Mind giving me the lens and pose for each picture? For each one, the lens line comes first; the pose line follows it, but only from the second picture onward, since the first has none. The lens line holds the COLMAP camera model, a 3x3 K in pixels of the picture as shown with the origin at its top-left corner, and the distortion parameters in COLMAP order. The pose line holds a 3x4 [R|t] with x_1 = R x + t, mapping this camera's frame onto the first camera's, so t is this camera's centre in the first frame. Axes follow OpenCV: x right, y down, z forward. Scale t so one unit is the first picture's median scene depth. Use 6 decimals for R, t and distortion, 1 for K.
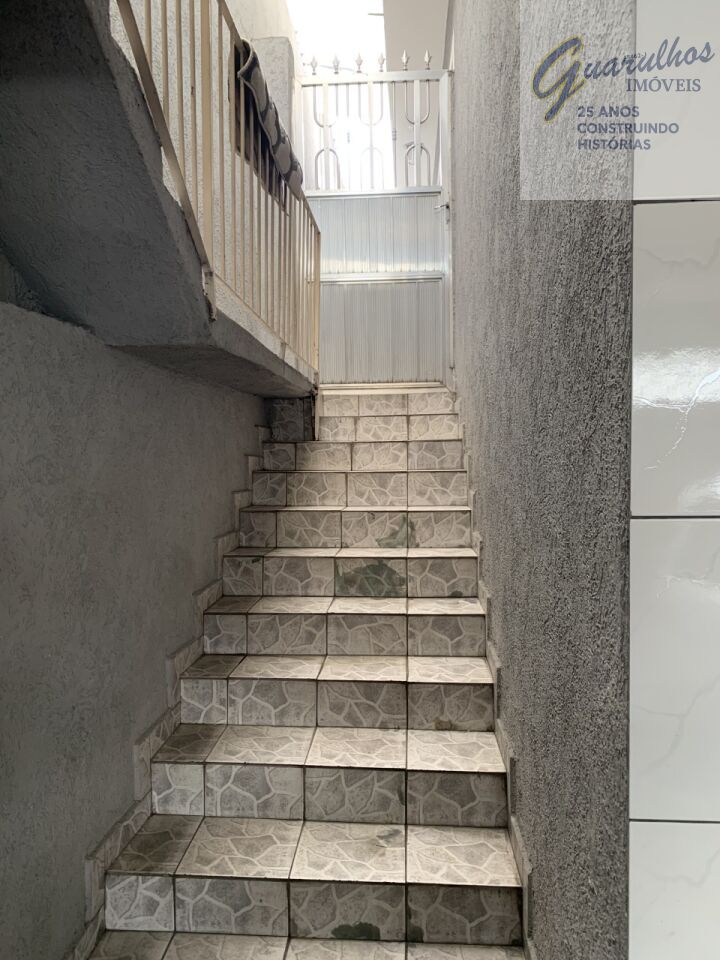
lens RADIAL K [[737.1, 0, 359.3], [0, 737.1, 479.9], [0, 0, 1]] dist [0.035674, -0.074803]
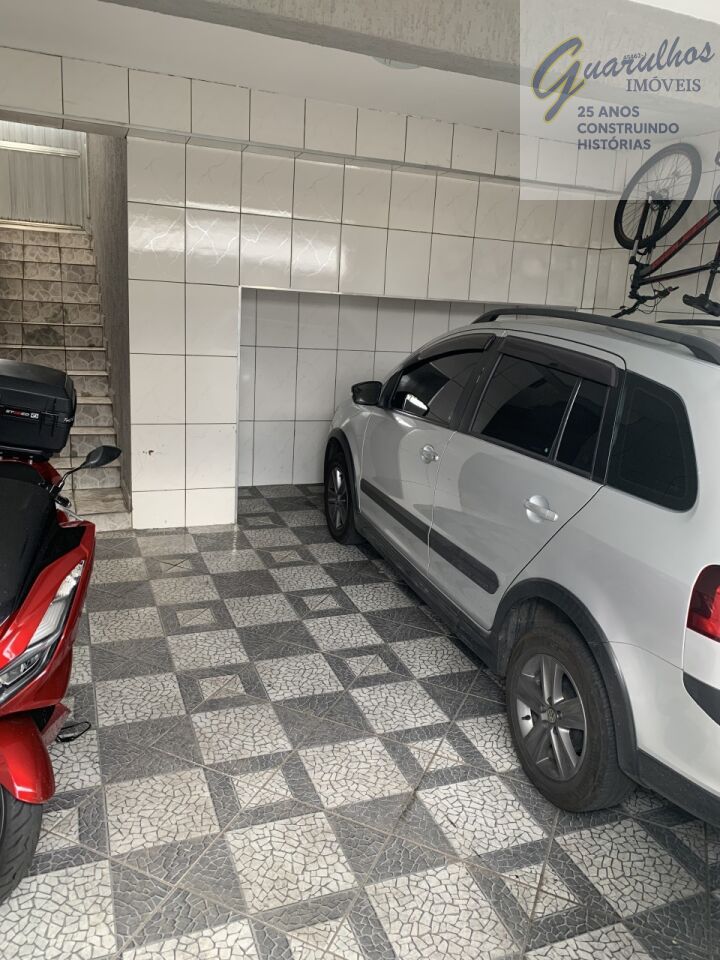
lens RADIAL K [[737.1, 0, 360.7], [0, 737.1, 478.2], [0, 0, 1]] dist [0.035674, -0.074803]
pose [[0.894332, -0.036685, 0.445898, -0.096550], [-0.053313, 0.980793, 0.187621, 0.076966], [-0.444216, -0.191568, 0.875199, -0.899307]]
